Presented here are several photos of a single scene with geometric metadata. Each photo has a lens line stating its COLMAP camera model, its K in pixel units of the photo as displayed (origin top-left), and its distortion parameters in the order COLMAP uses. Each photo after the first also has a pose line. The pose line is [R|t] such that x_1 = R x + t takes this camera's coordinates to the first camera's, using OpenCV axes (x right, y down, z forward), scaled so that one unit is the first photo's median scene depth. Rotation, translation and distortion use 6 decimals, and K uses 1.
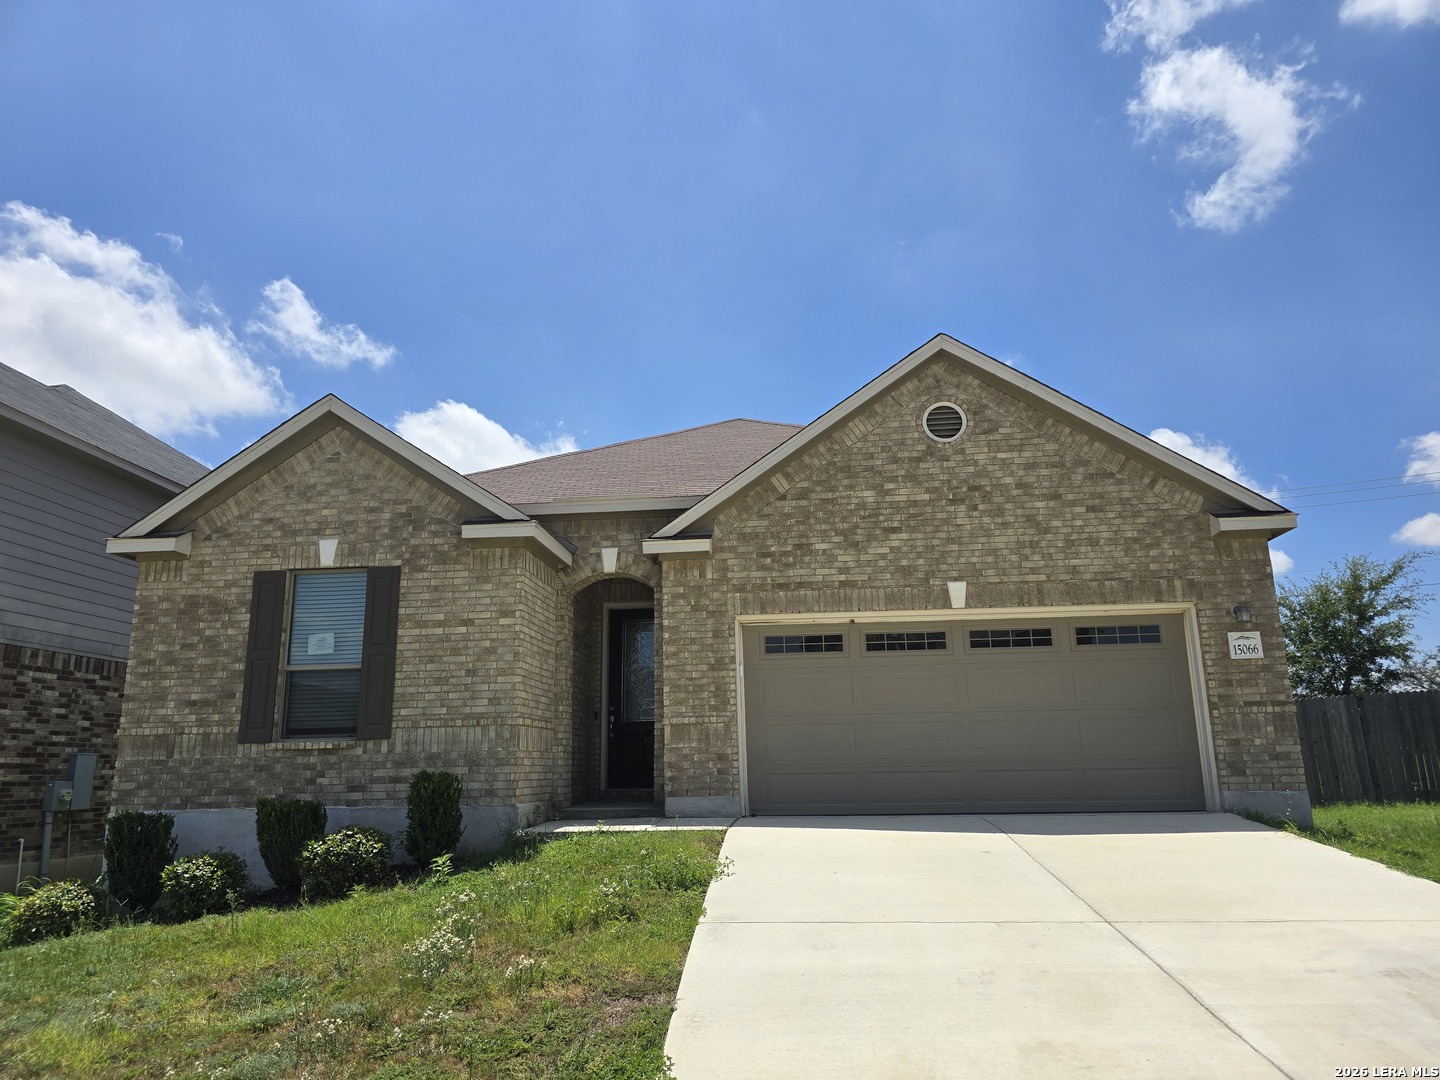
lens RADIAL K [[949.6, 0, 710.4], [0, 949.6, 569.2], [0, 0, 1]] dist [0.083211, -0.093827]
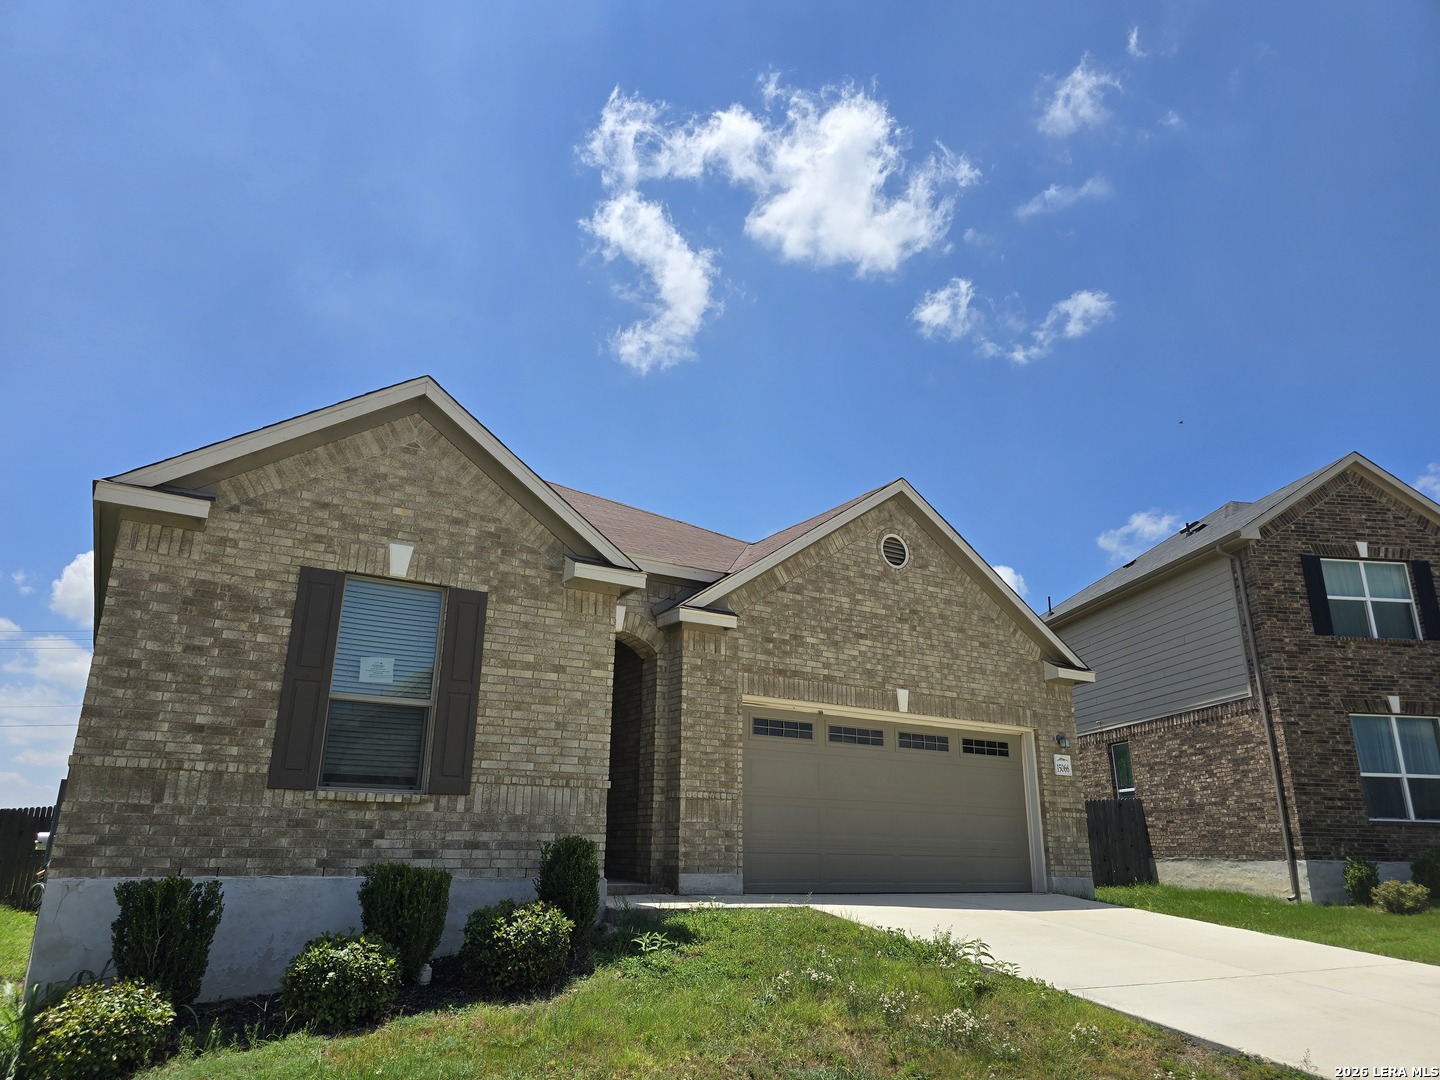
lens RADIAL K [[978.2, 0, 712.0], [0, 978.2, 552.4], [0, 0, 1]] dist [0.080994, -0.102767]
pose [[0.801462, 0.203155, 0.562483, -0.650018], [-0.150947, 0.978800, -0.138440, 0.051735], [-0.578683, 0.026050, 0.815136, 0.151245]]
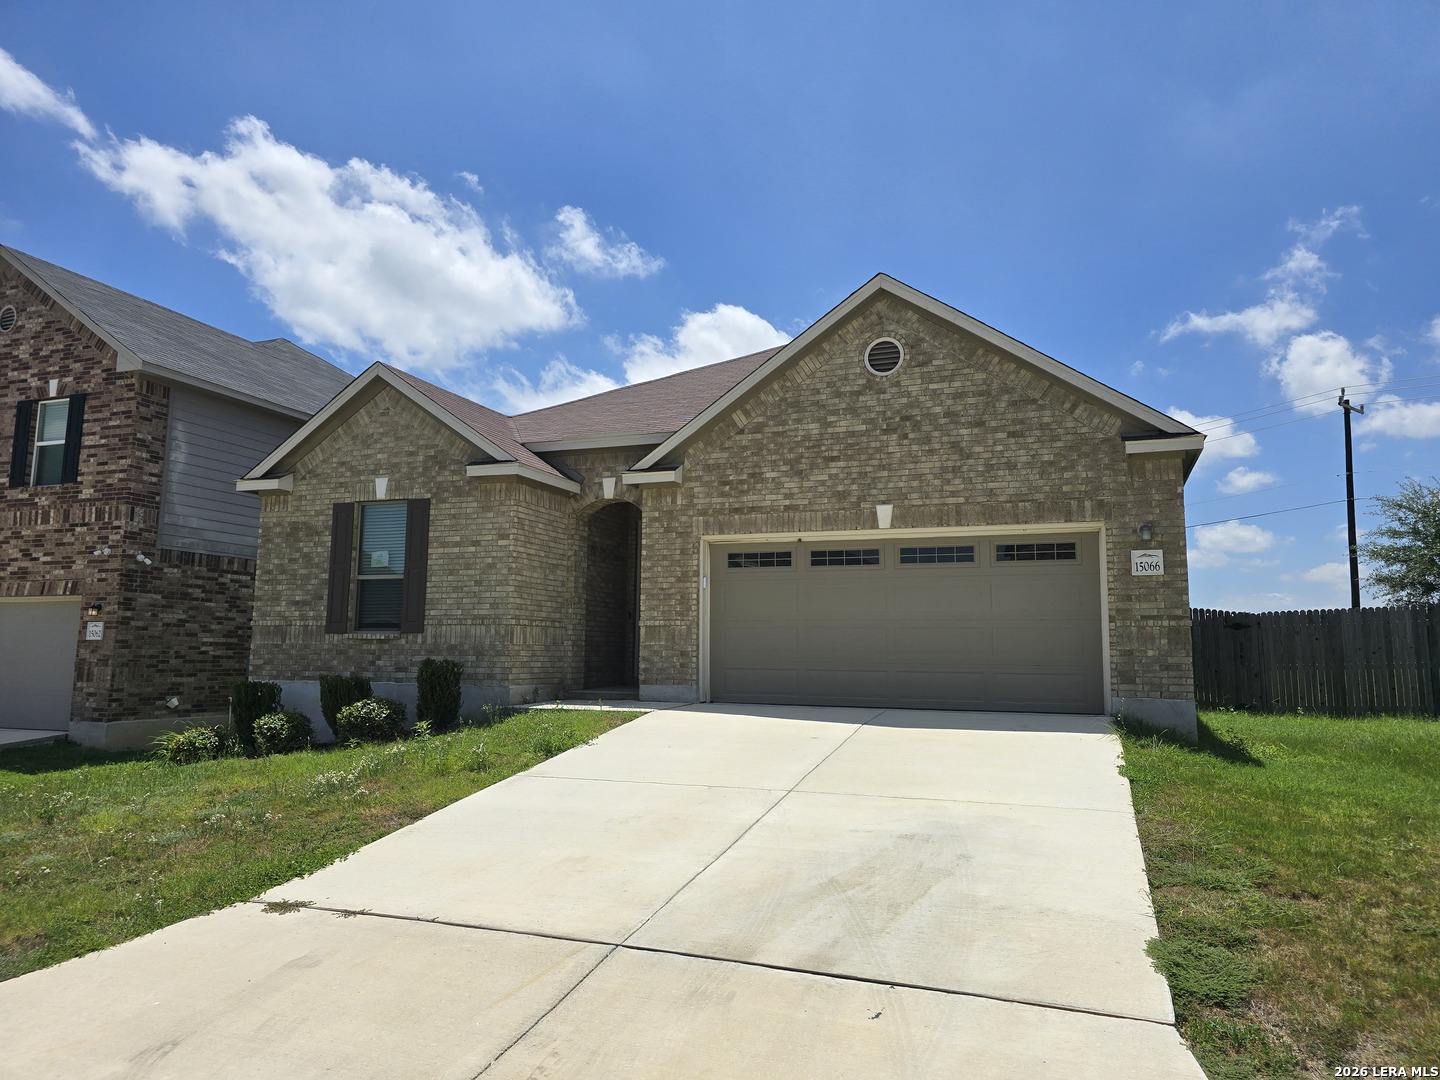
lens RADIAL K [[932.9, 0, 726.8], [0, 932.9, 563.7], [0, 0, 1]] dist [0.117785, -0.174139]
pose [[0.967240, 0.004055, -0.253830, 0.362873], [0.023717, 0.994056, 0.106255, -0.039654], [0.252752, -0.108795, 0.961395, -0.106855]]
